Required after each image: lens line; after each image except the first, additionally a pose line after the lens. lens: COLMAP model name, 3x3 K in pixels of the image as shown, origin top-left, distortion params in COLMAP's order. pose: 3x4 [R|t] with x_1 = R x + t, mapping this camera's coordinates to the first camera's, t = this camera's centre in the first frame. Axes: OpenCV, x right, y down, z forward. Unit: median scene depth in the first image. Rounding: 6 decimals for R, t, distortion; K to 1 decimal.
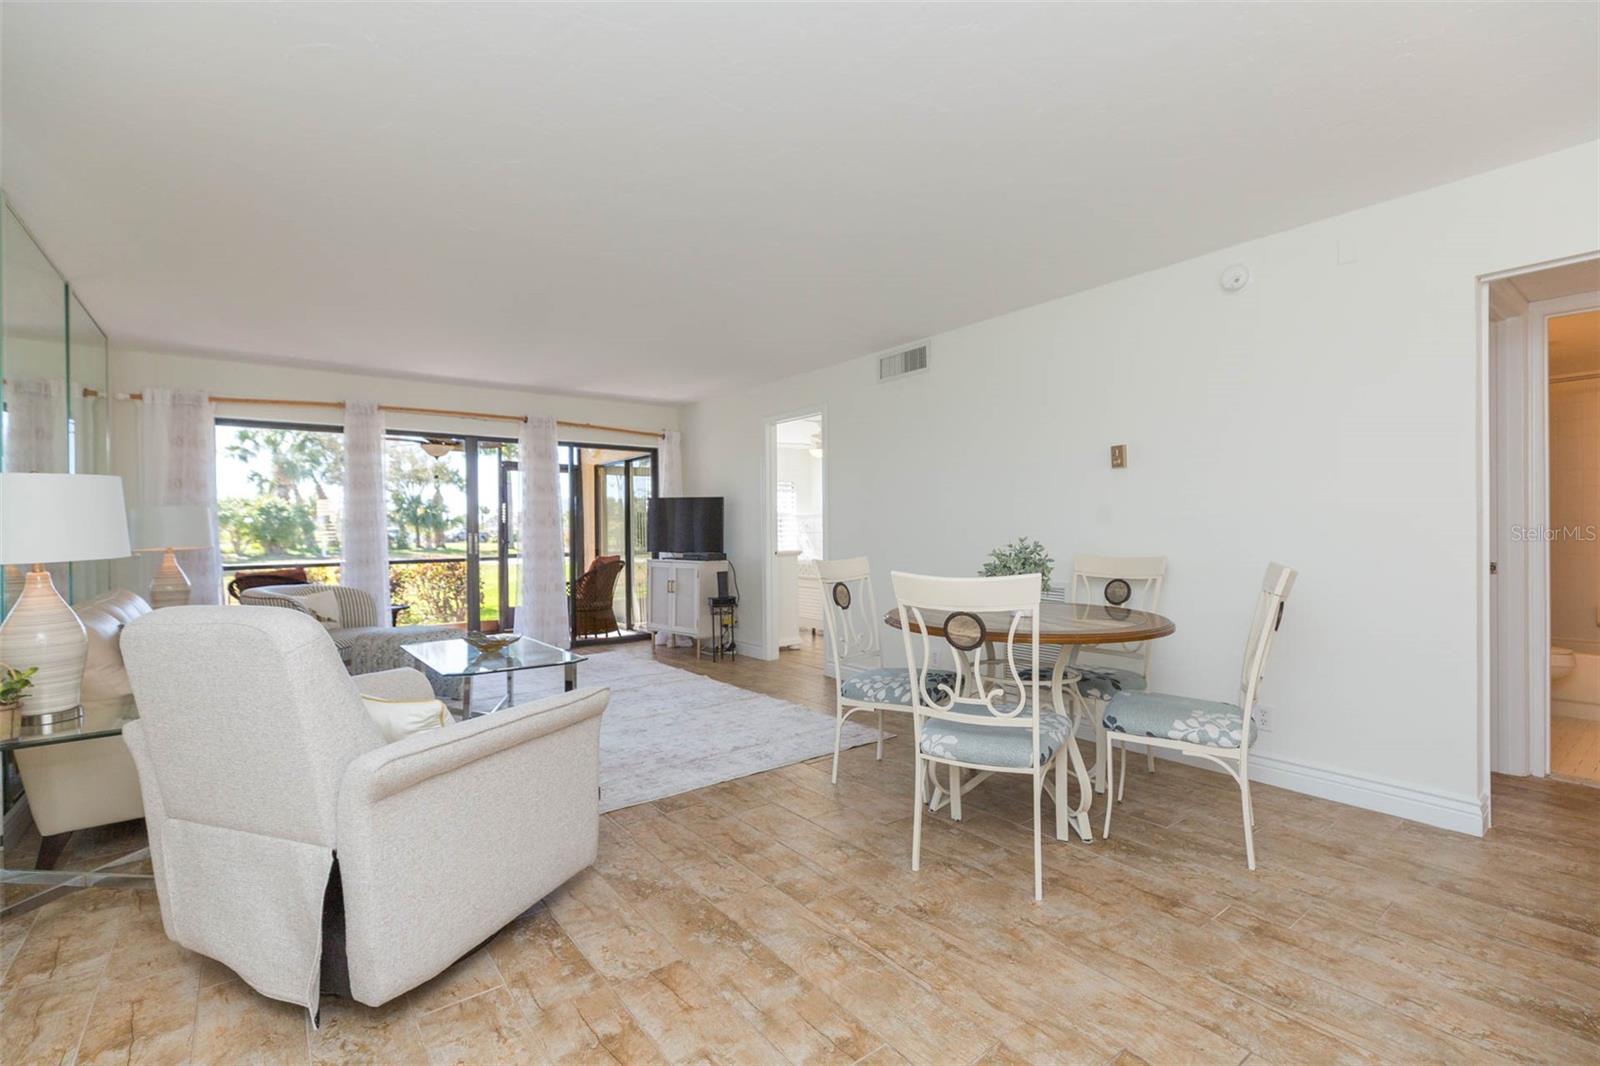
lens RADIAL K [[715.5, 0, 809.0], [0, 715.5, 553.5], [0, 0, 1]] dist [0.002316, 0.000086]
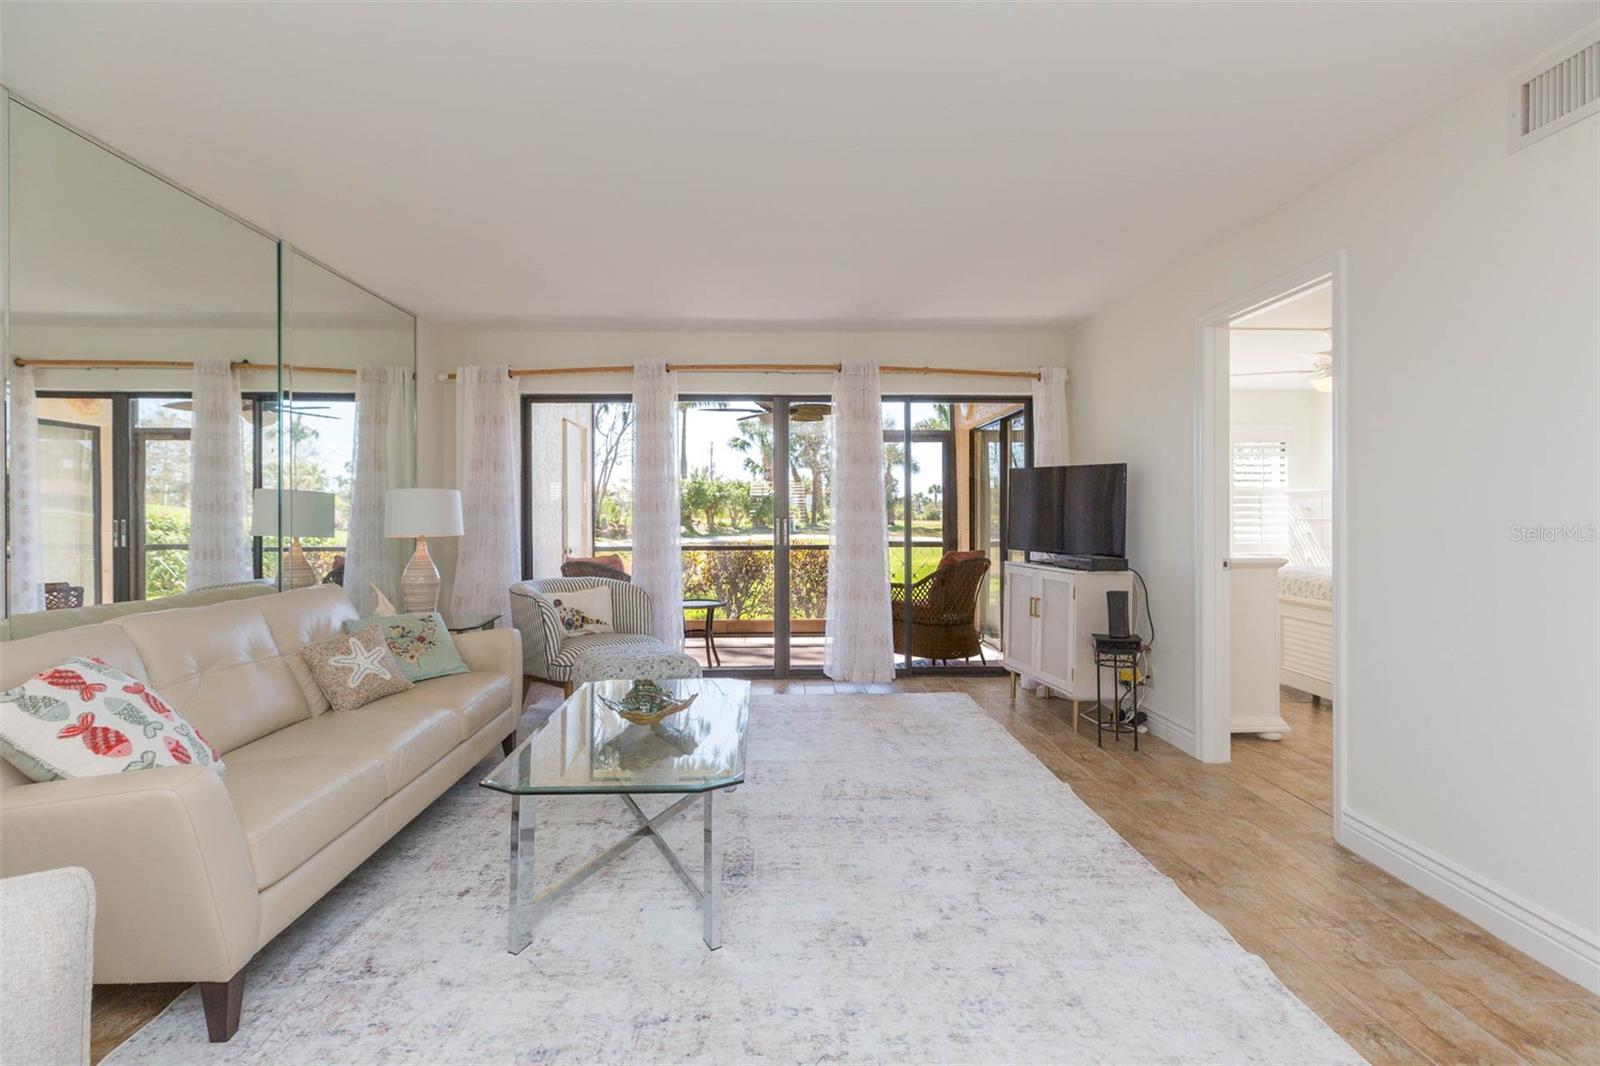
lens RADIAL K [[723.1, 0, 792.1], [0, 723.1, 516.2], [0, 0, 1]] dist [0.003084, -0.000003]
pose [[0.807197, 0.012357, -0.590153, 0.010878], [-0.025269, 0.999588, -0.013633, -0.020559], [0.589741, 0.025917, 0.807177, 0.357601]]
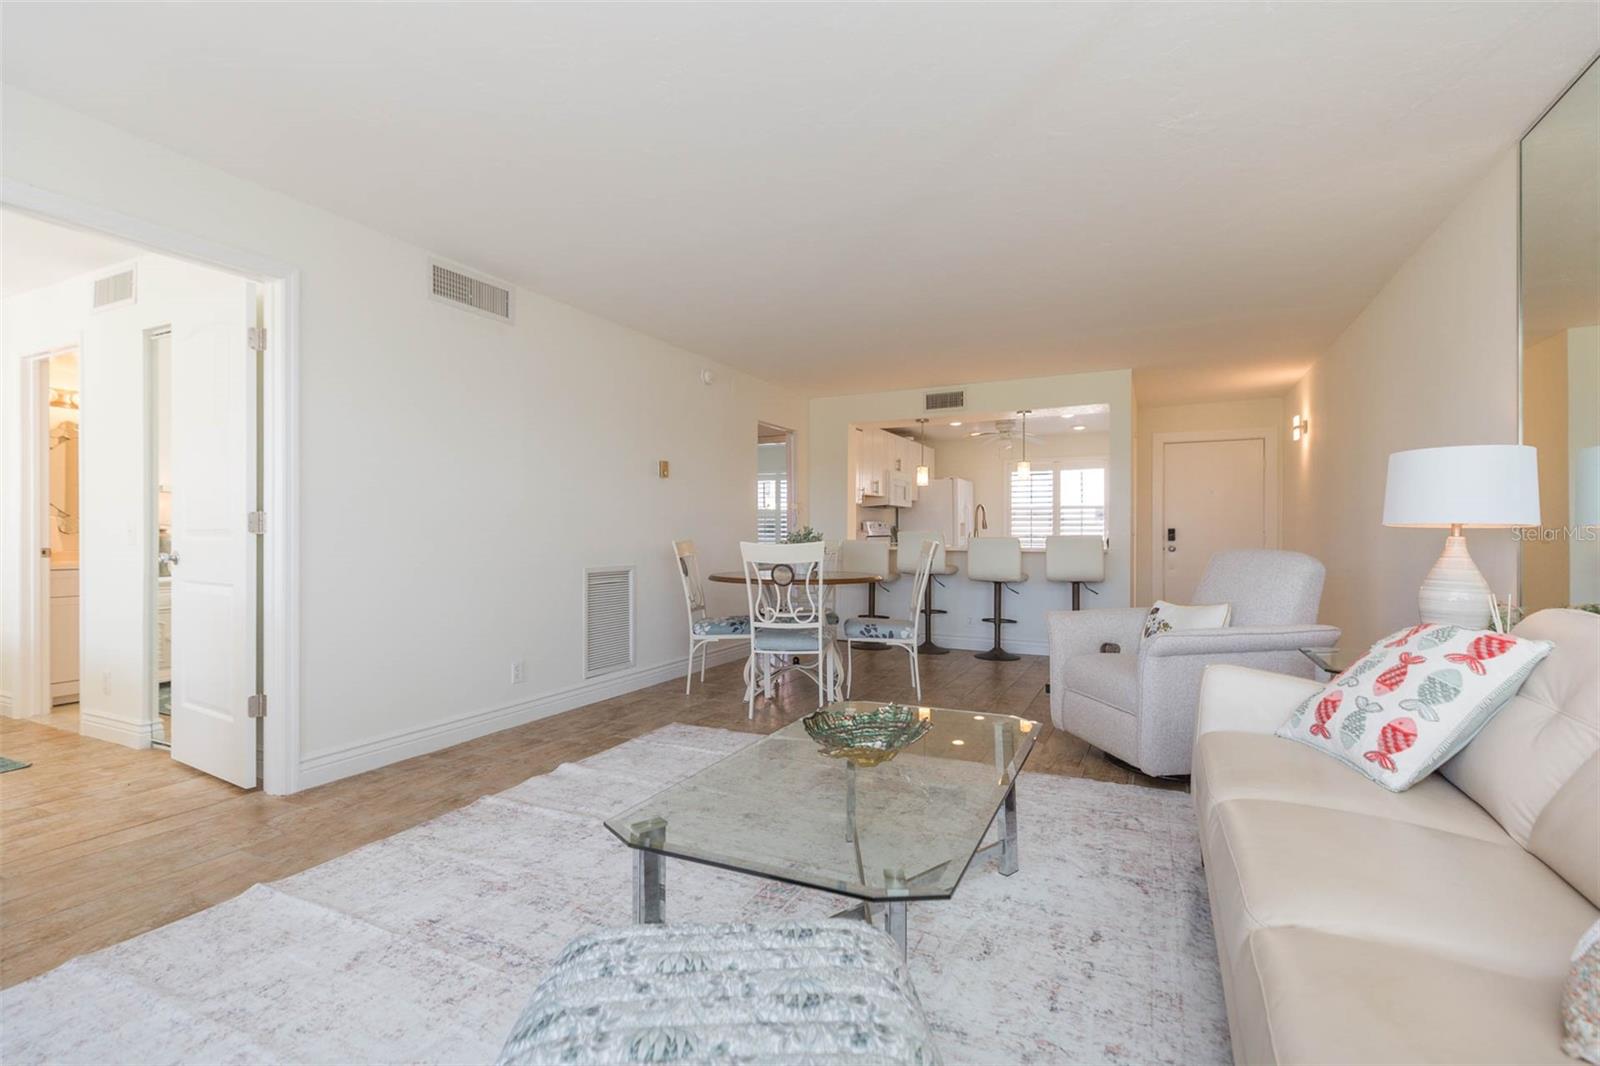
lens RADIAL K [[720.5, 0, 807.2], [0, 720.5, 498.7], [0, 0, 1]] dist [0.001017, 0.000087]
pose [[-0.440655, 0.051886, 0.896176, -0.533893], [0.033488, 0.998583, -0.041349, -0.006189], [-0.897052, 0.011790, -0.441769, 0.776604]]
